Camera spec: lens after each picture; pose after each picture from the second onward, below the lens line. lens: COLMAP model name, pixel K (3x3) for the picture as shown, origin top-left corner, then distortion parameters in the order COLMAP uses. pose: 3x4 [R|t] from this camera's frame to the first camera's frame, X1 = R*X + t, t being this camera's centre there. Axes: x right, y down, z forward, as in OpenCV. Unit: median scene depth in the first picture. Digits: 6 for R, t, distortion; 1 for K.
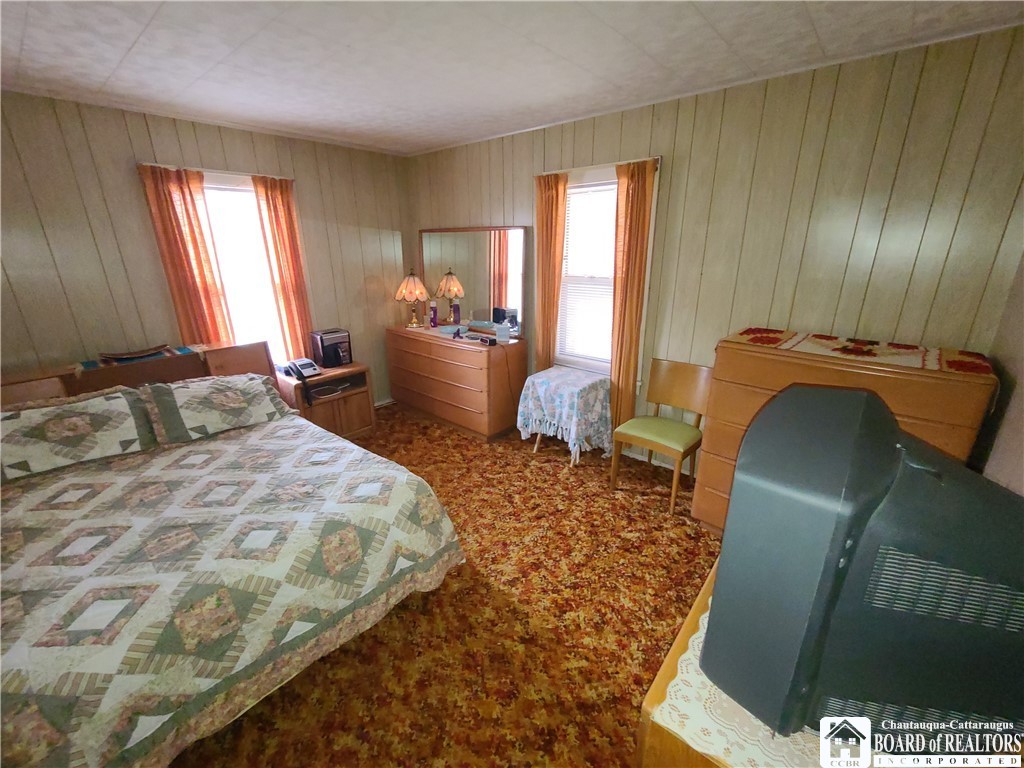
lens RADIAL K [[419.1, 0, 516.6], [0, 419.1, 384.8], [0, 0, 1]] dist [-0.001204, -0.000799]
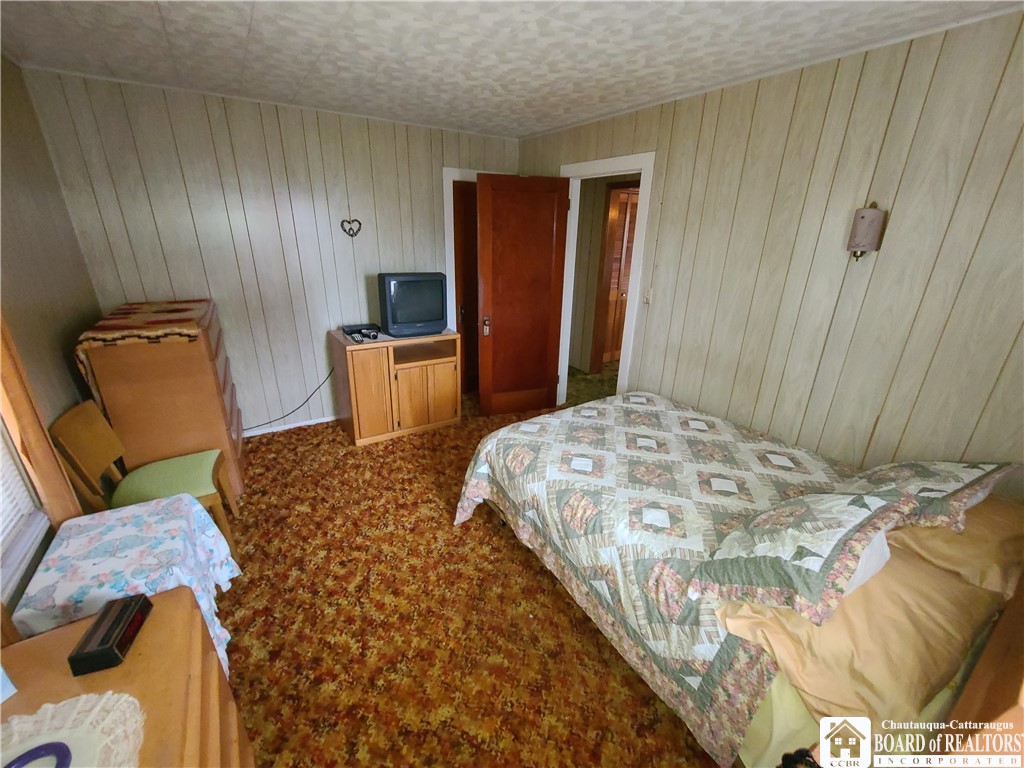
lens RADIAL K [[419.1, 0, 511.7], [0, 419.1, 384.5], [0, 0, 1]] dist [-0.001204, -0.000799]
pose [[-0.955197, -0.113471, 0.273354, -0.516152], [0.083637, 0.782459, 0.617059, -0.525545], [-0.283907, 0.612276, -0.737913, 1.523071]]
